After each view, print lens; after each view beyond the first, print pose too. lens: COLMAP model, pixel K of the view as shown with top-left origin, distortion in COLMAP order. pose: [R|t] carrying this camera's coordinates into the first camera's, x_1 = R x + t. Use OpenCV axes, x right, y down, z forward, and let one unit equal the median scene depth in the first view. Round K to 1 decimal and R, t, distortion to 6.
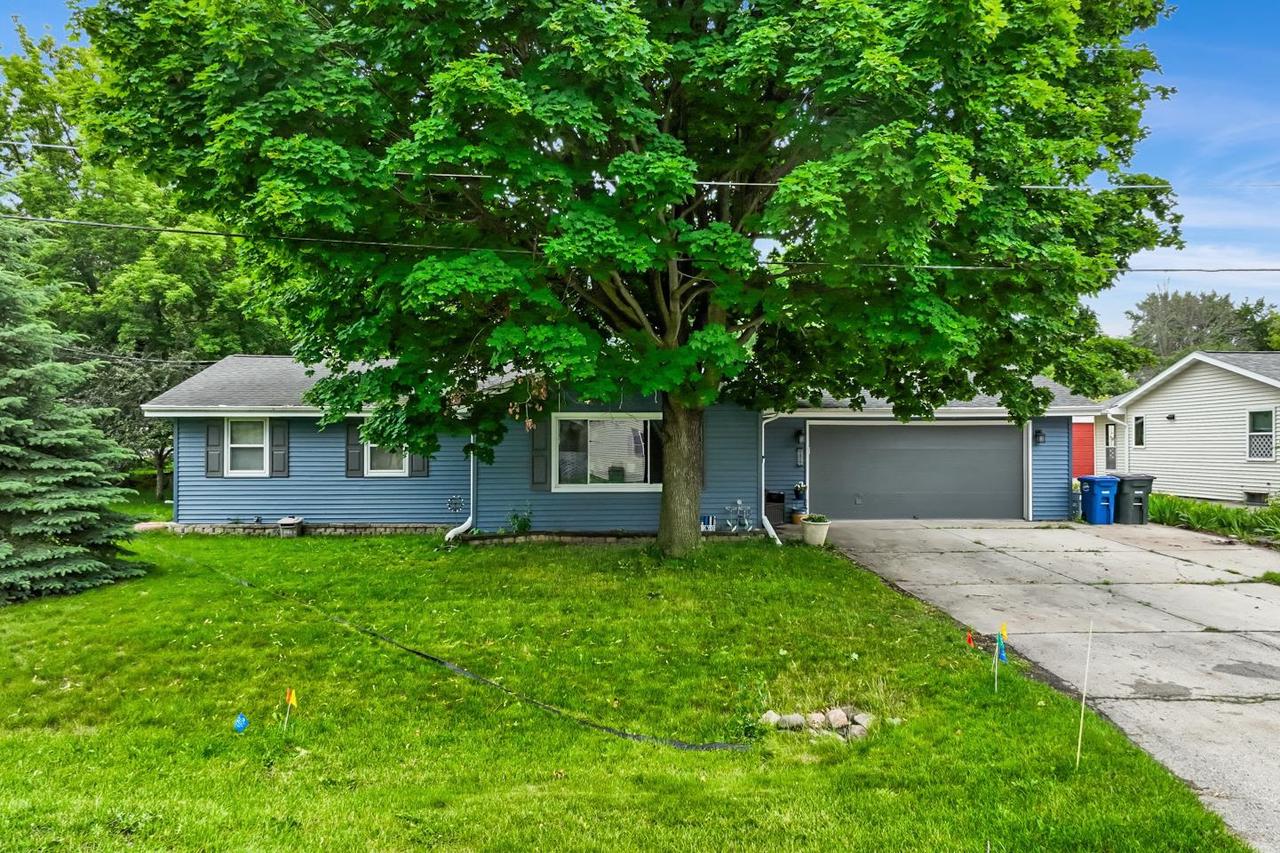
lens RADIAL K [[855.3, 0, 642.0], [0, 855.3, 455.1], [0, 0, 1]] dist [0.002860, 0.002361]
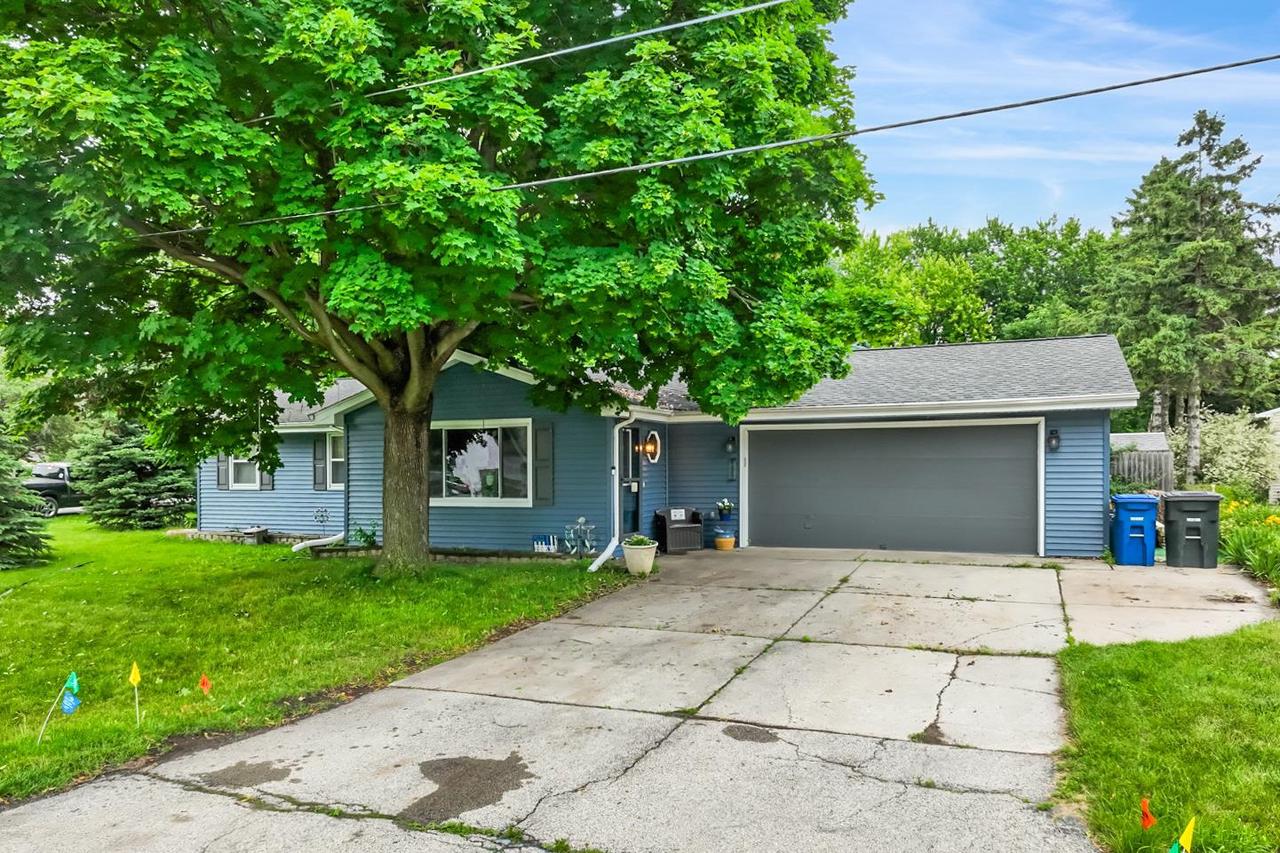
lens RADIAL K [[879.8, 0, 638.6], [0, 879.8, 497.2], [0, 0, 1]] dist [0.003381, 0.003502]
pose [[0.905435, 0.008693, -0.424396, 0.740371], [-0.000183, 0.999798, 0.020088, 0.018943], [0.424485, -0.018111, 0.905254, 0.299024]]
